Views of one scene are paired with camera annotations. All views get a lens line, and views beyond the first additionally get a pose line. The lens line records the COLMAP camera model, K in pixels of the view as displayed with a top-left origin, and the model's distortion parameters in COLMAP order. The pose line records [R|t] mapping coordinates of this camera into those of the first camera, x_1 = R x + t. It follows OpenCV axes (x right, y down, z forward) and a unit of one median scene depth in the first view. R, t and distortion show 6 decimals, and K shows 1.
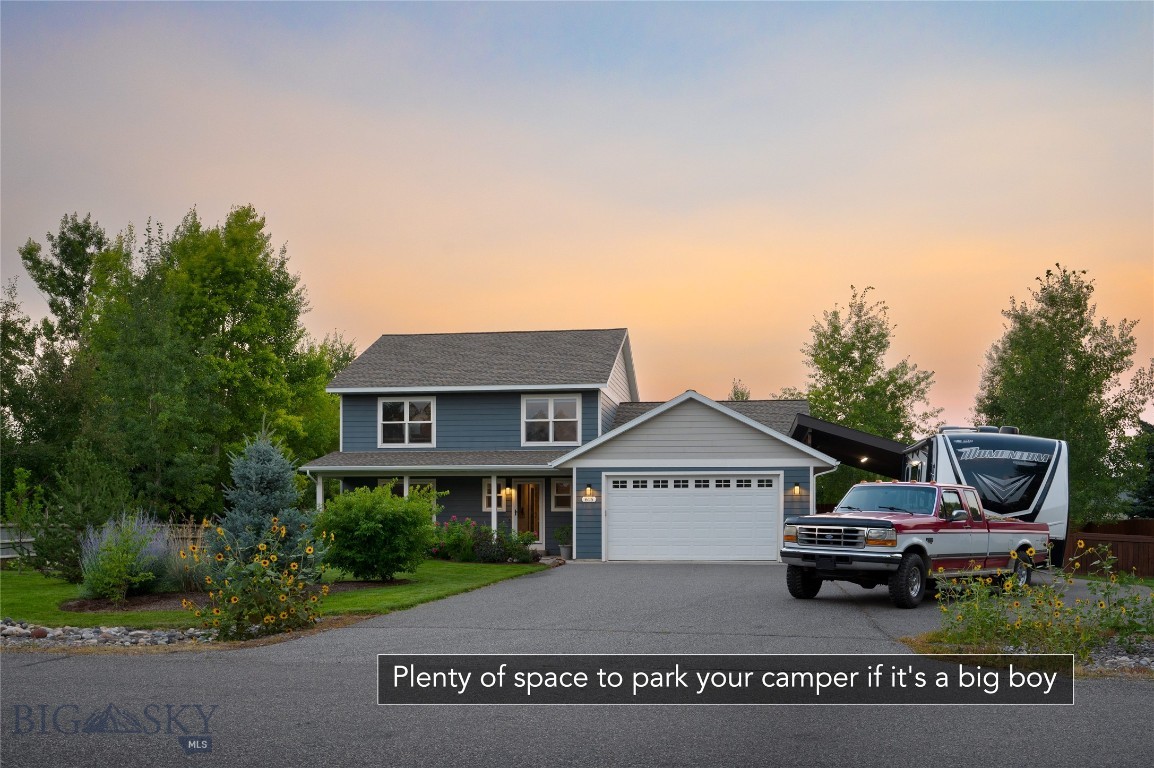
lens RADIAL K [[1069.0, 0, 580.3], [0, 1069.0, 526.4], [0, 0, 1]] dist [0.000694, -0.000897]
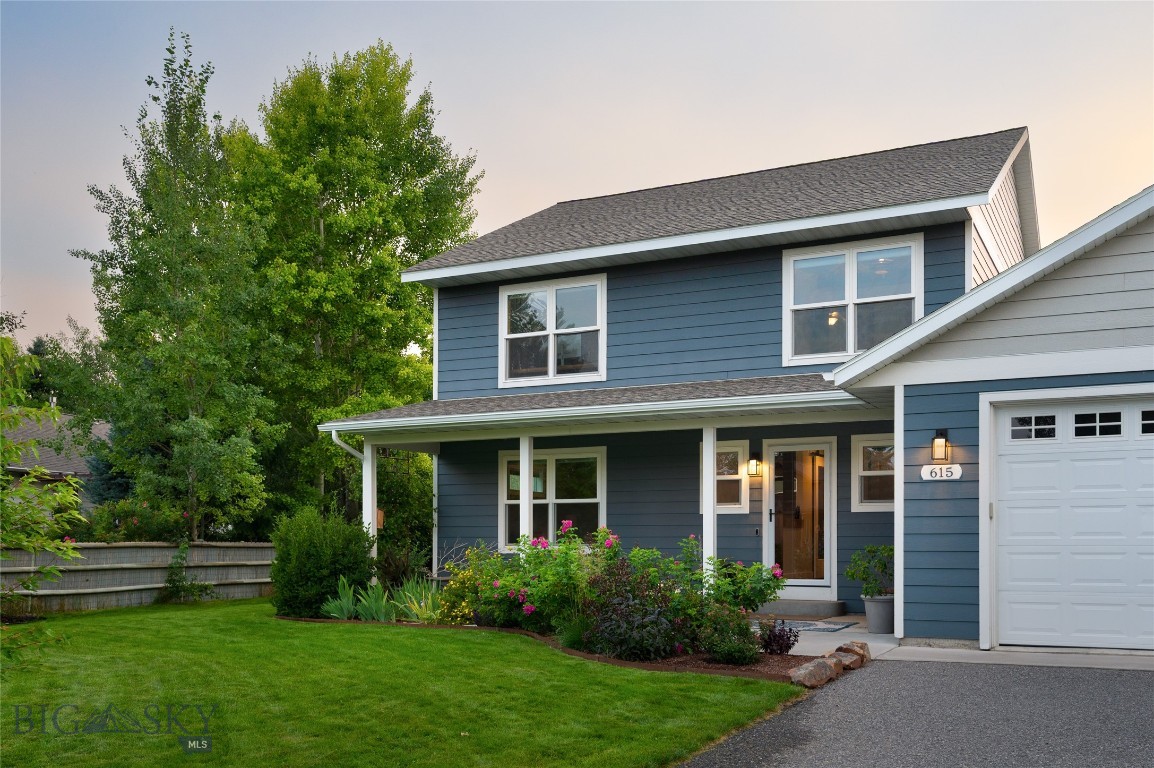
lens RADIAL K [[1054.4, 0, 610.9], [0, 1054.4, 539.1], [0, 0, 1]] dist [-0.003629, -0.000022]
pose [[0.955306, -0.002104, -0.295612, 0.005901], [0.001788, 0.999998, -0.001339, -0.002413], [0.295614, 0.000750, 0.955307, 0.559786]]
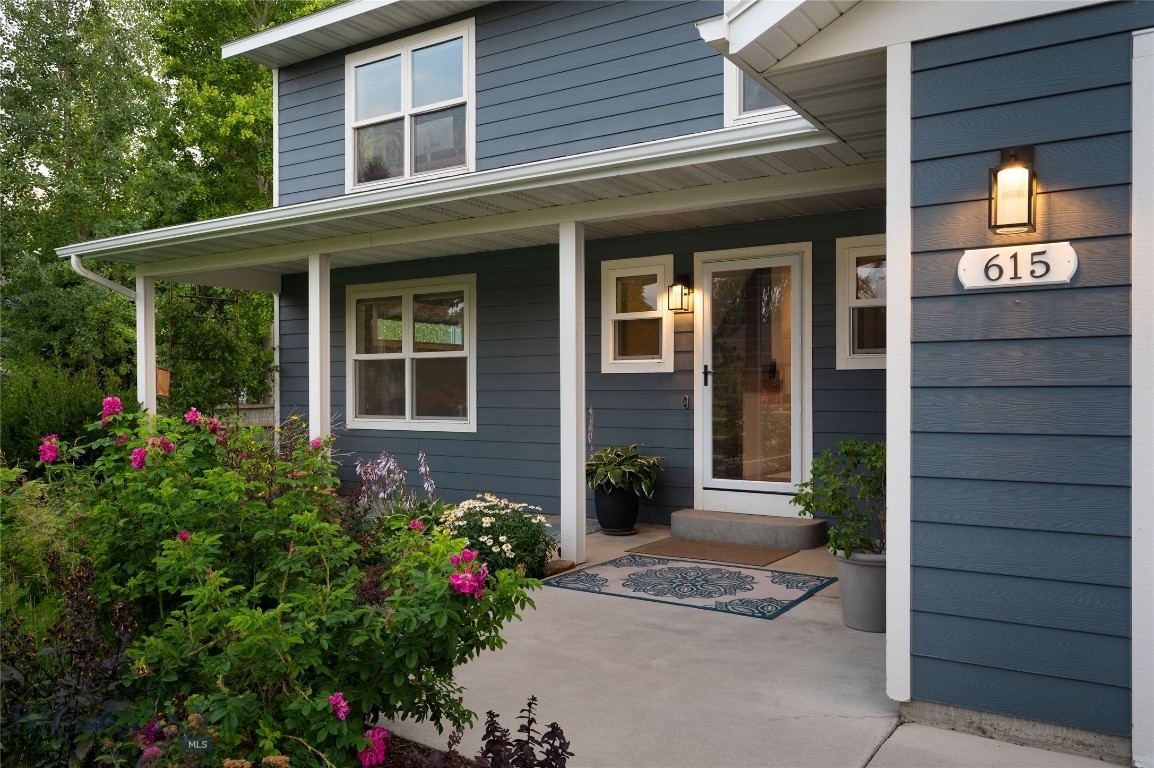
lens RADIAL K [[888.7, 0, 580.3], [0, 888.7, 398.1], [0, 0, 1]] dist [-0.002111, -0.000247]
pose [[0.912970, -0.000630, -0.408027, 0.003315], [0.004663, 0.999950, 0.008889, -0.009199], [0.408001, -0.010018, 0.912927, 0.779425]]
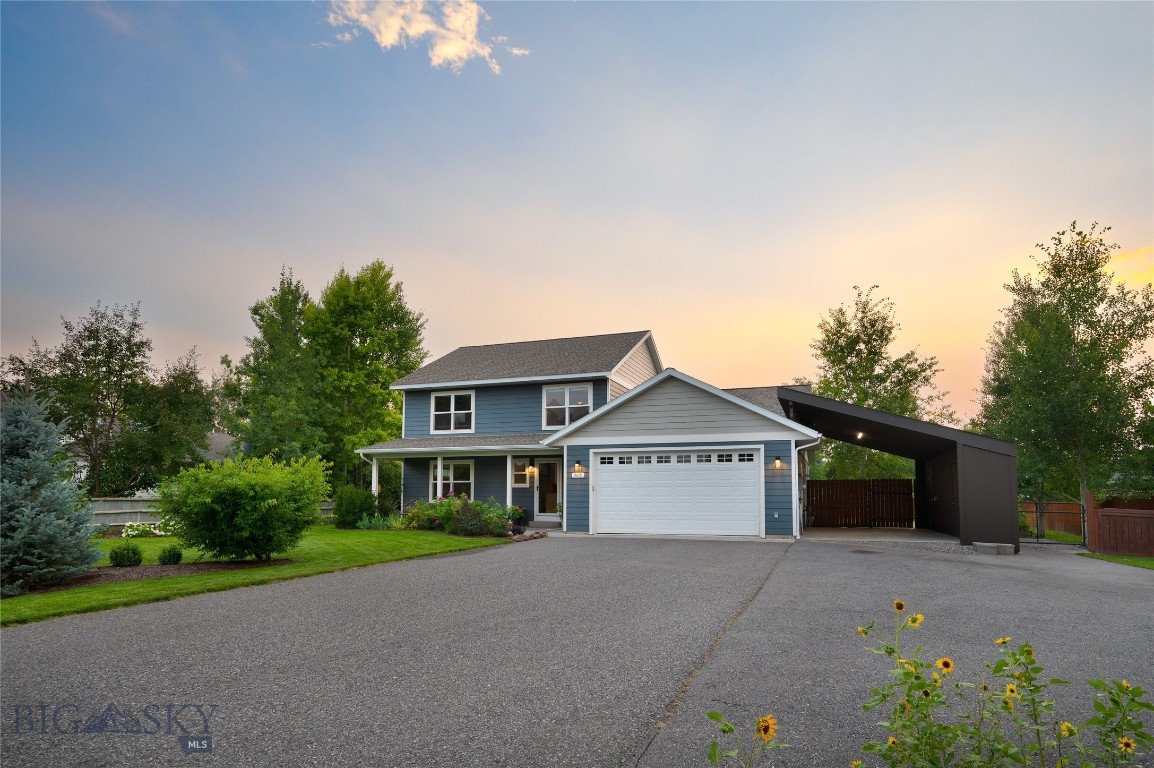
lens RADIAL K [[670.5, 0, 575.9], [0, 670.5, 459.3], [0, 0, 1]] dist [0.000376, -0.000559]
pose [[0.979249, -0.010776, -0.202373, 0.124907], [-0.001151, 0.998273, -0.058726, -0.001695], [0.202656, 0.057740, 0.977546, 0.308613]]
